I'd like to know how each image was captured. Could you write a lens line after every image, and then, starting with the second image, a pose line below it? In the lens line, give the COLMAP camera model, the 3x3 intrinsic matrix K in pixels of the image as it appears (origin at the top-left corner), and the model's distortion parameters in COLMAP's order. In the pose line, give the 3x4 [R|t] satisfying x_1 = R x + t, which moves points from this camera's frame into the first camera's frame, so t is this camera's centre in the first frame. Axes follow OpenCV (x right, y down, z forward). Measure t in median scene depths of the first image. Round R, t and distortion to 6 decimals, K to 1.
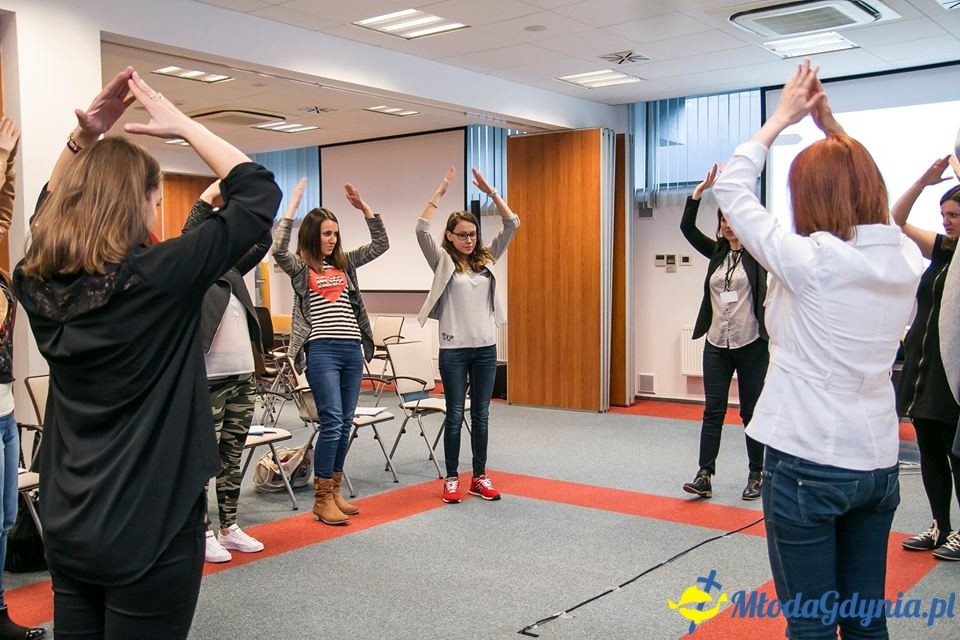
lens RADIAL K [[976.6, 0, 480.0], [0, 976.6, 320.0], [0, 0, 1]] dist [-0.056916, 0.216358]
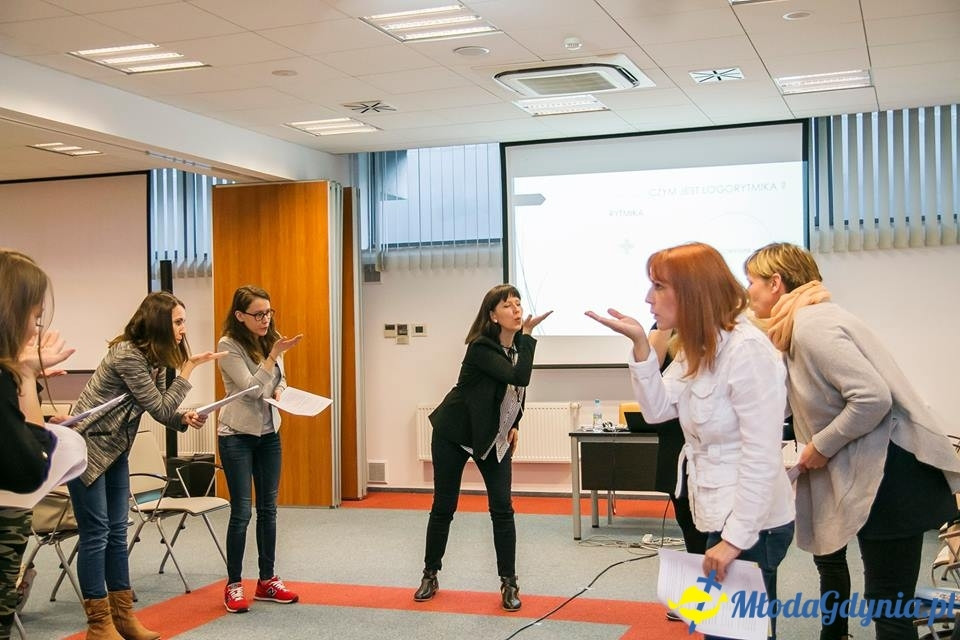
lens RADIAL K [[1214.3, 0, 480.0], [0, 1214.3, 320.0], [0, 0, 1]] dist [0.096475, 0.049723]
pose [[0.947652, -0.006787, 0.319232, -0.095899], [0.028331, 0.997618, -0.062892, 0.000631], [-0.318044, 0.068644, 0.945588, -0.070364]]
